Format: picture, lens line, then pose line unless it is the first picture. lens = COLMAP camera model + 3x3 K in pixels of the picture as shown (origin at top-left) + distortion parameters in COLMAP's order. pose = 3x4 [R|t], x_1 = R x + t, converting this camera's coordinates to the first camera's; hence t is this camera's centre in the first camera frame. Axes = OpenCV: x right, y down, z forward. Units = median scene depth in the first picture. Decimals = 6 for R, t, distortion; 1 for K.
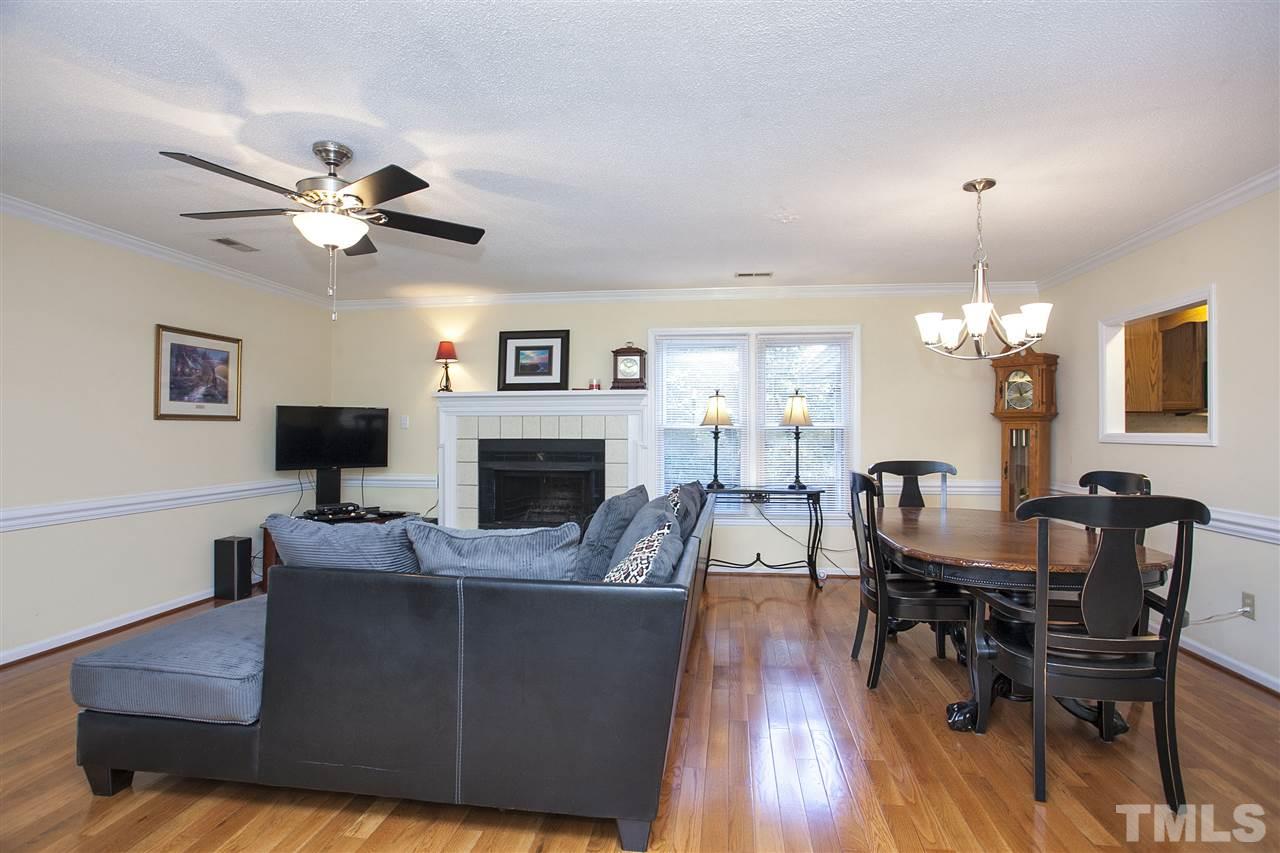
lens RADIAL K [[619.8, 0, 633.4], [0, 619.8, 418.6], [0, 0, 1]] dist [-0.072131, 0.030314]
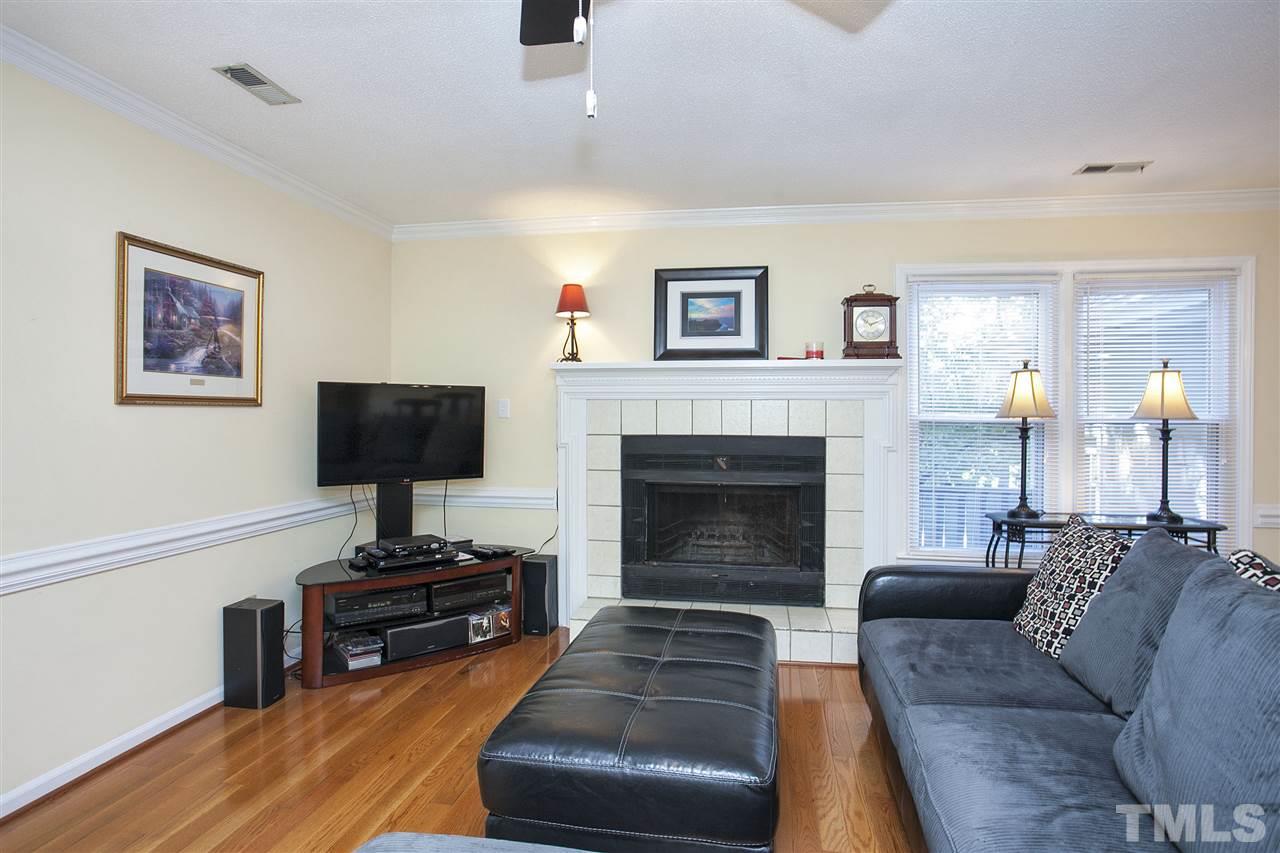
lens RADIAL K [[684.7, 0, 643.2], [0, 684.7, 413.8], [0, 0, 1]] dist [-0.061666, 0.040832]
pose [[0.999599, 0.005392, -0.027814, -0.232304], [-0.004867, 0.999810, 0.018899, -0.003126], [0.027911, -0.018756, 0.999434, 0.311019]]
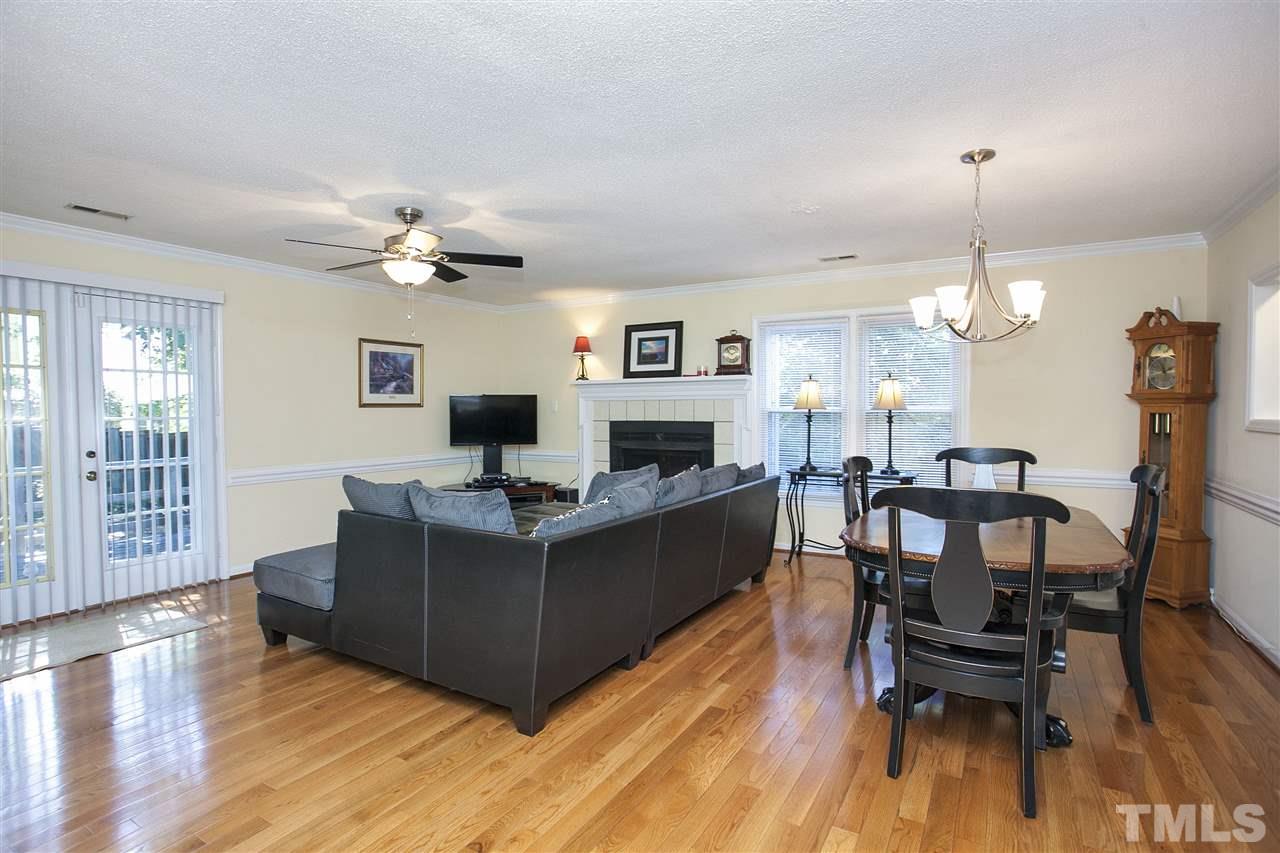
lens RADIAL K [[619.8, 0, 633.4], [0, 619.8, 418.6], [0, 0, 1]] dist [-0.072131, 0.030314]
pose [[0.925165, 0.002285, -0.379558, 0.250481], [0.011284, 0.999374, 0.033523, -0.010313], [0.379397, -0.035298, 0.924560, -0.048079]]
